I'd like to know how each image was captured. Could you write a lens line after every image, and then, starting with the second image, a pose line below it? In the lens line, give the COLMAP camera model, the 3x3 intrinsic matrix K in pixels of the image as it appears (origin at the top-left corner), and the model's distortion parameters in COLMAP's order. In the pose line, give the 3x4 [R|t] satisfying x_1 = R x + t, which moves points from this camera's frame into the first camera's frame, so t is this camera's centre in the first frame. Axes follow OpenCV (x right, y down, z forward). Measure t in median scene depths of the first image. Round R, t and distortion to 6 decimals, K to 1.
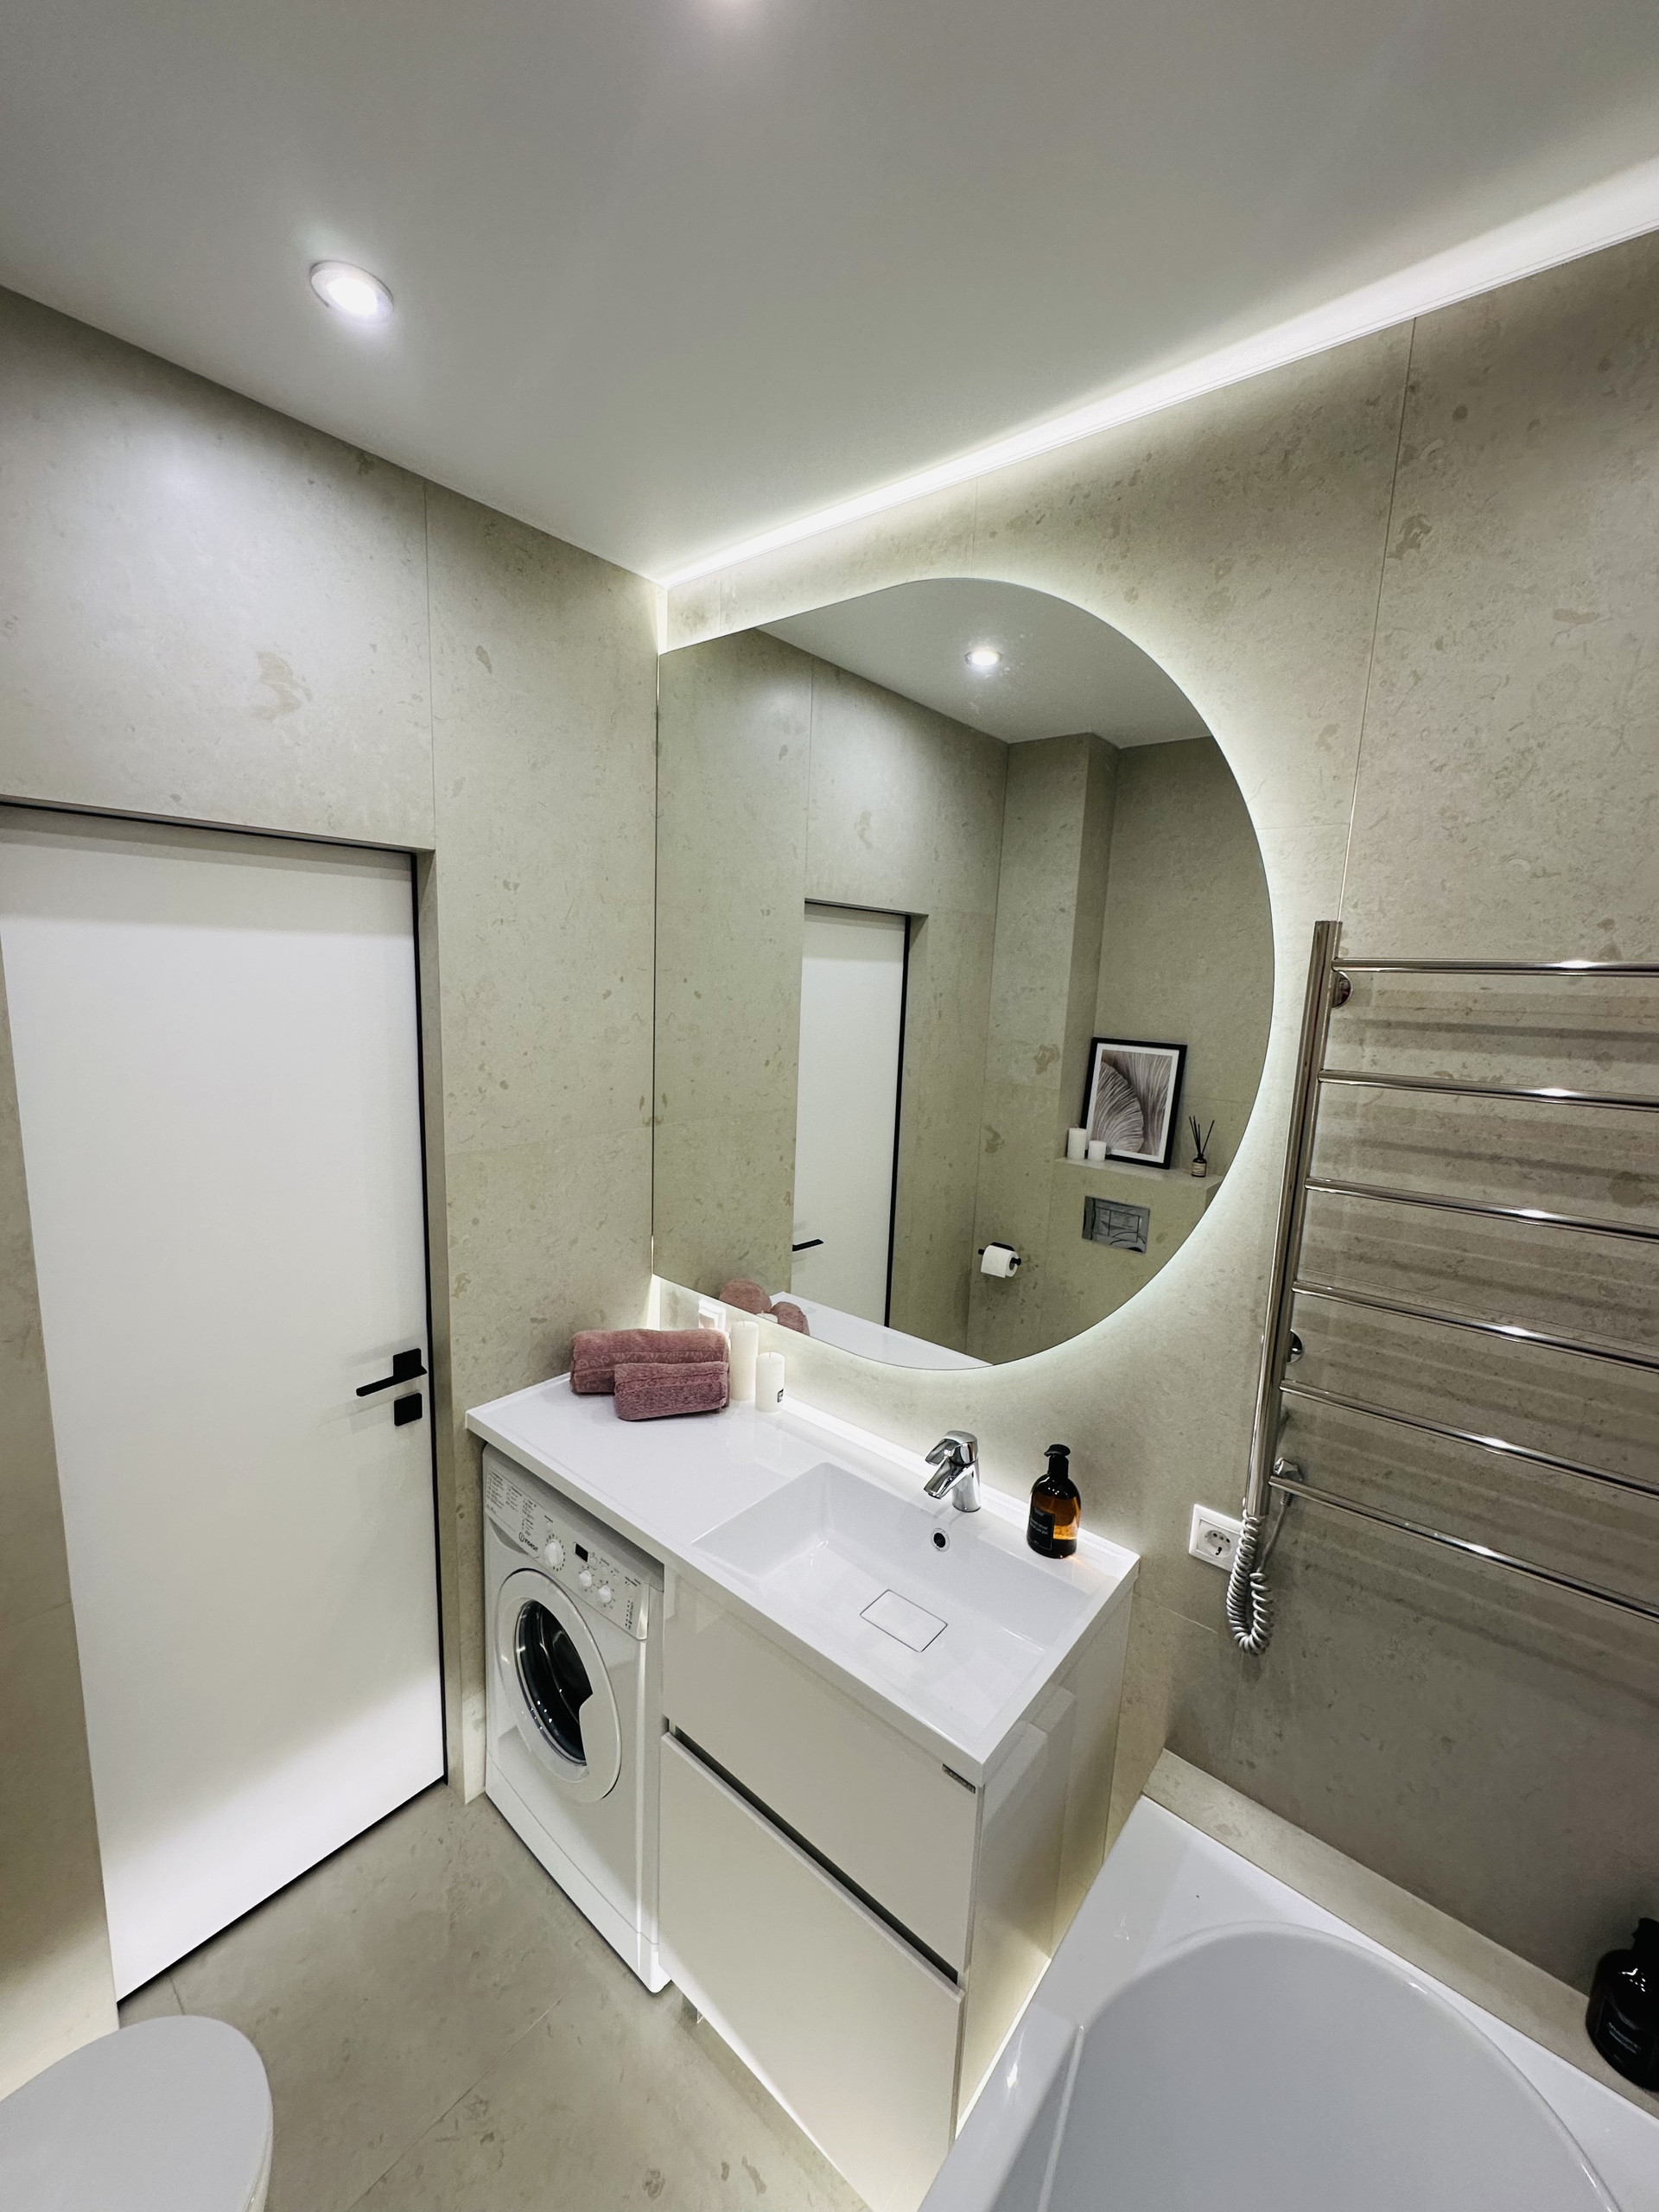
lens RADIAL K [[888.3, 0, 829.5], [0, 888.3, 1106.0], [0, 0, 1]] dist [-0.000543, 0.000112]
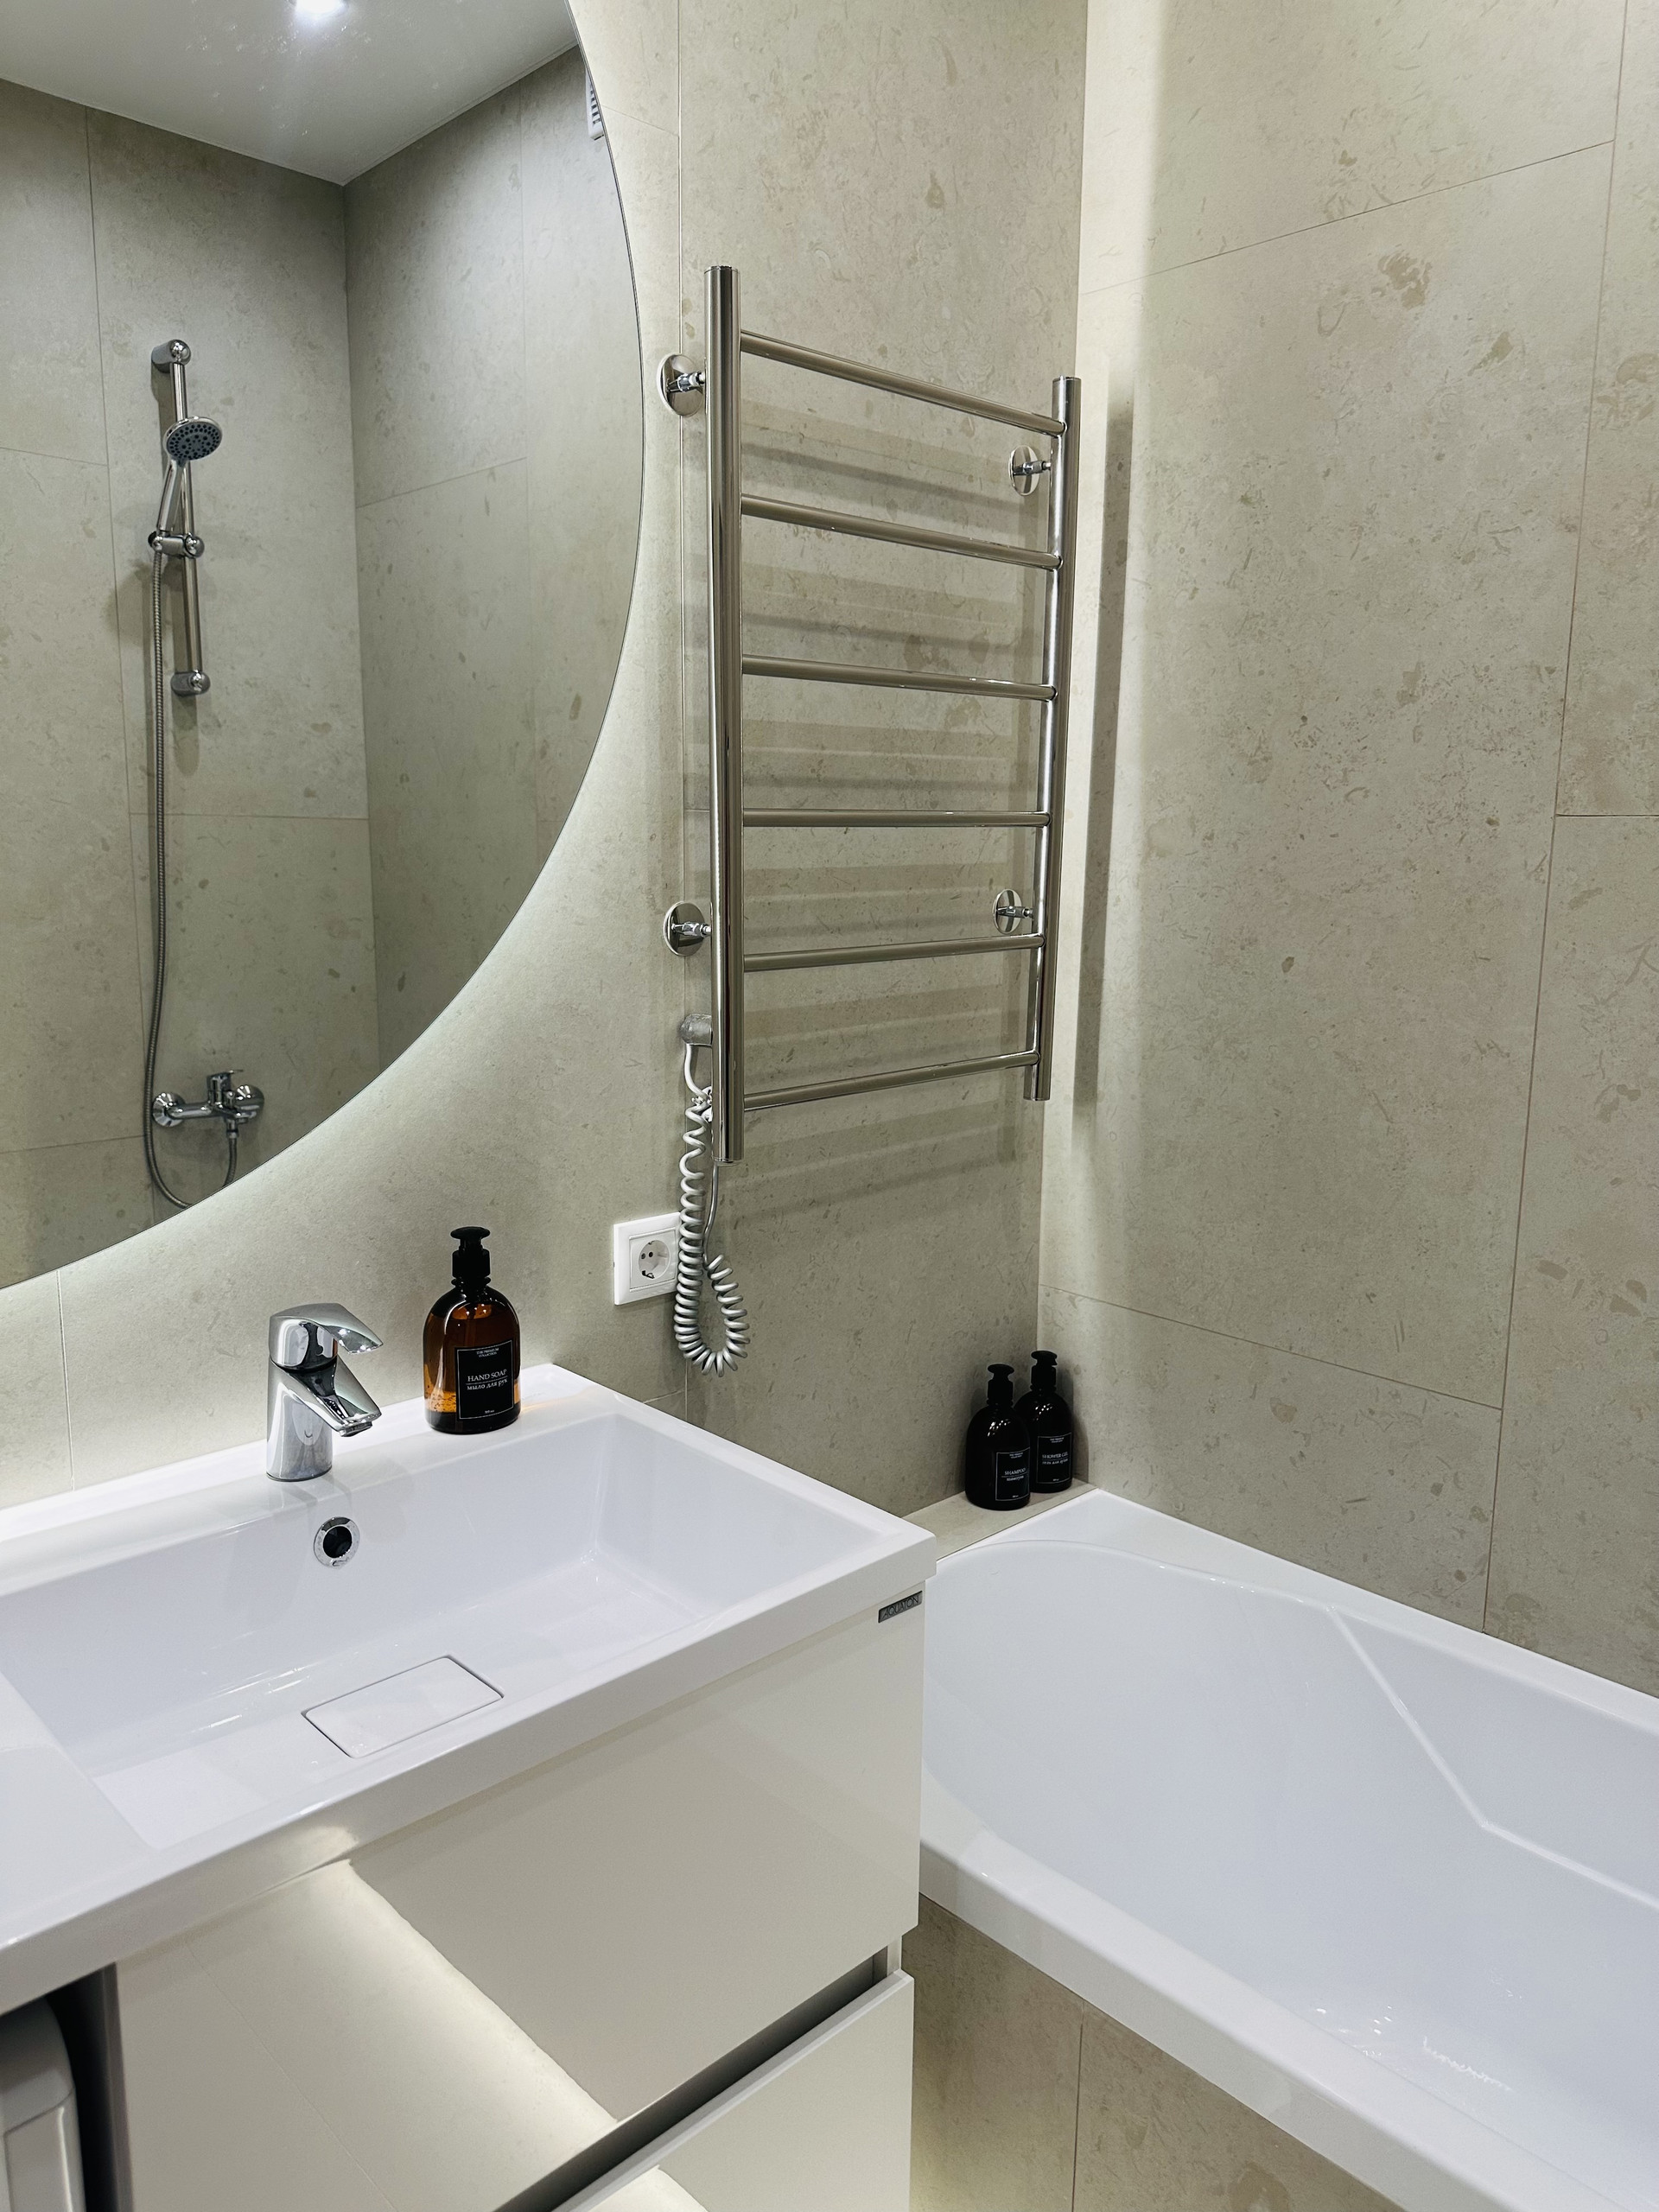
lens RADIAL K [[1542.3, 0, 825.3], [0, 1542.3, 1113.5], [0, 0, 1]] dist [0.110992, -0.196576]
pose [[0.114245, -0.213643, 0.970209, -0.771066], [0.148383, 0.969318, 0.195974, 0.207855], [-0.982309, 0.121573, 0.142441, 0.816656]]
